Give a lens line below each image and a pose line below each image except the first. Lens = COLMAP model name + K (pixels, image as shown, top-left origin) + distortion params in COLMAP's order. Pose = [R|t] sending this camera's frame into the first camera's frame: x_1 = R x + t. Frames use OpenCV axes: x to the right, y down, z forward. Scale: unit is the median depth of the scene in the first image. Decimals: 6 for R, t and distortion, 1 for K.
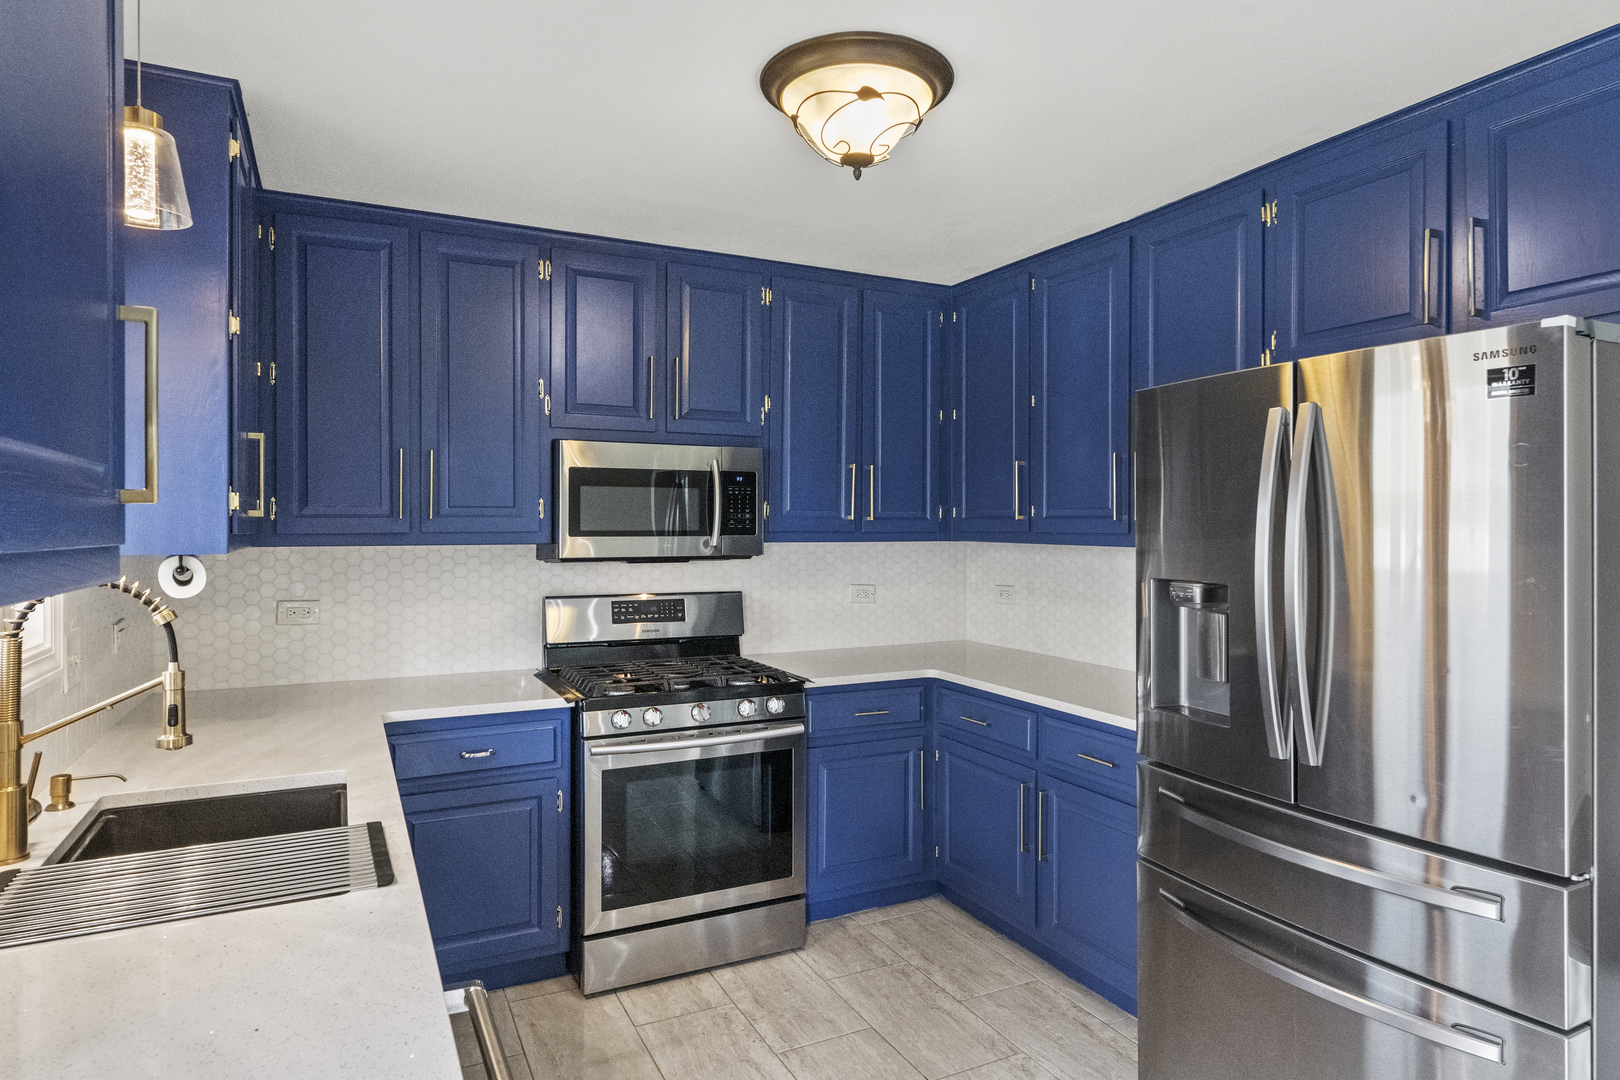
lens RADIAL K [[931.5, 0, 805.9], [0, 931.5, 524.4], [0, 0, 1]] dist [0.004855, 0.001009]
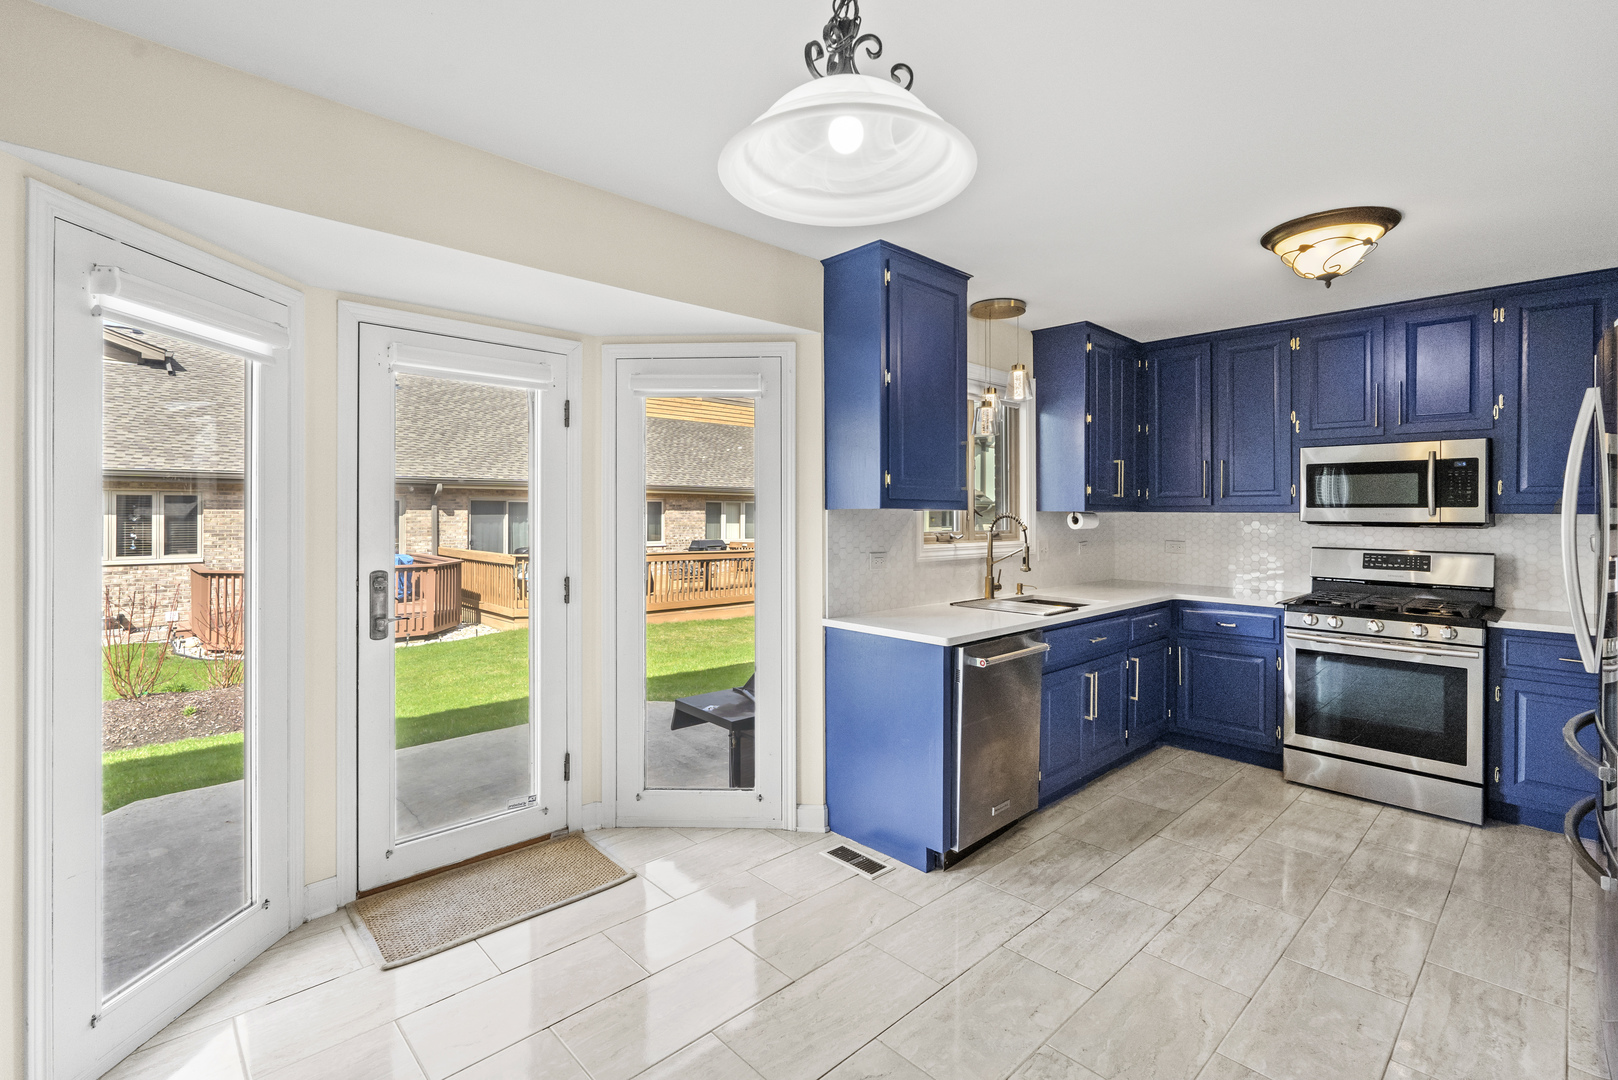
lens RADIAL K [[726.7, 0, 811.6], [0, 726.7, 510.5], [0, 0, 1]] dist [-0.001380, 0.003056]
pose [[0.300010, -0.000884, -0.953936, 0.664310], [-0.004654, 0.999986, -0.002390, 0.024202], [0.953925, 0.005157, 0.300002, -0.179890]]
